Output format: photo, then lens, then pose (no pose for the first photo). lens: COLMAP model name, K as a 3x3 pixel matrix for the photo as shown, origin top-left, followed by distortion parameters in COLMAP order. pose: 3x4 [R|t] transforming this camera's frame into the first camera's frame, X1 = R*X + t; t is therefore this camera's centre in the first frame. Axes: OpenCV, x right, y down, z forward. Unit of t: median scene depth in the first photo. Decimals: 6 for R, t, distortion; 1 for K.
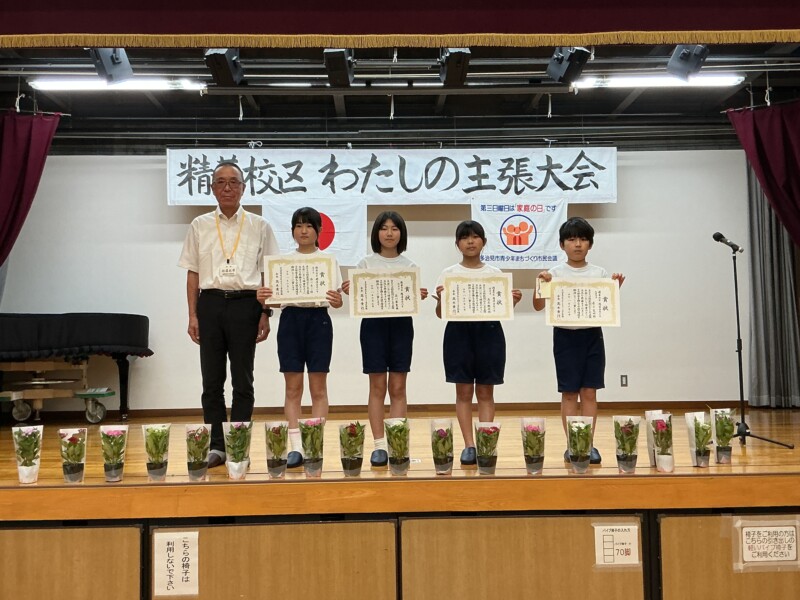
lens RADIAL K [[850.3, 0, 400.0], [0, 850.3, 300.0], [0, 0, 1]] dist [0.134313, -0.320543]
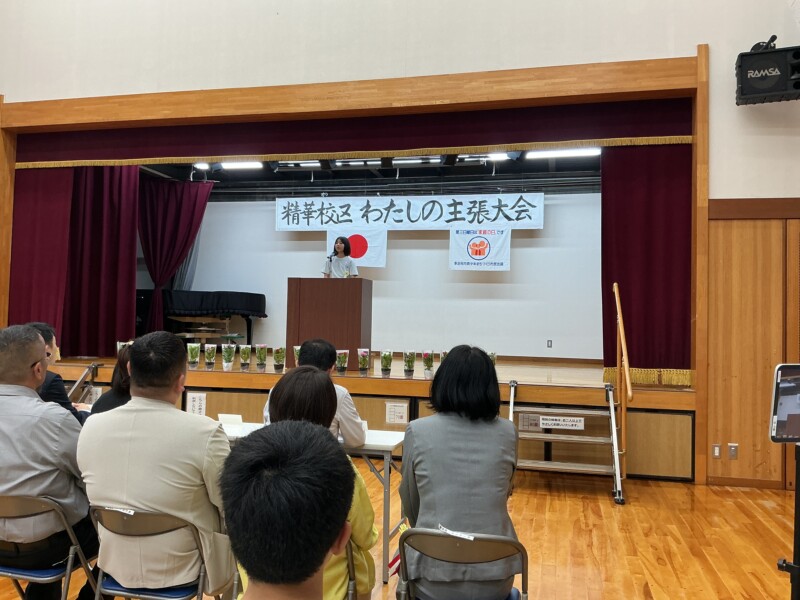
lens RADIAL K [[658.5, 0, 400.0], [0, 658.5, 300.0], [0, 0, 1]] dist [0.129951, -0.269817]
pose [[0.965412, 0.027496, -0.259276, 0.319802], [-0.022496, 0.999500, 0.022230, -0.005356], [0.259758, -0.015628, 0.965547, -0.229796]]
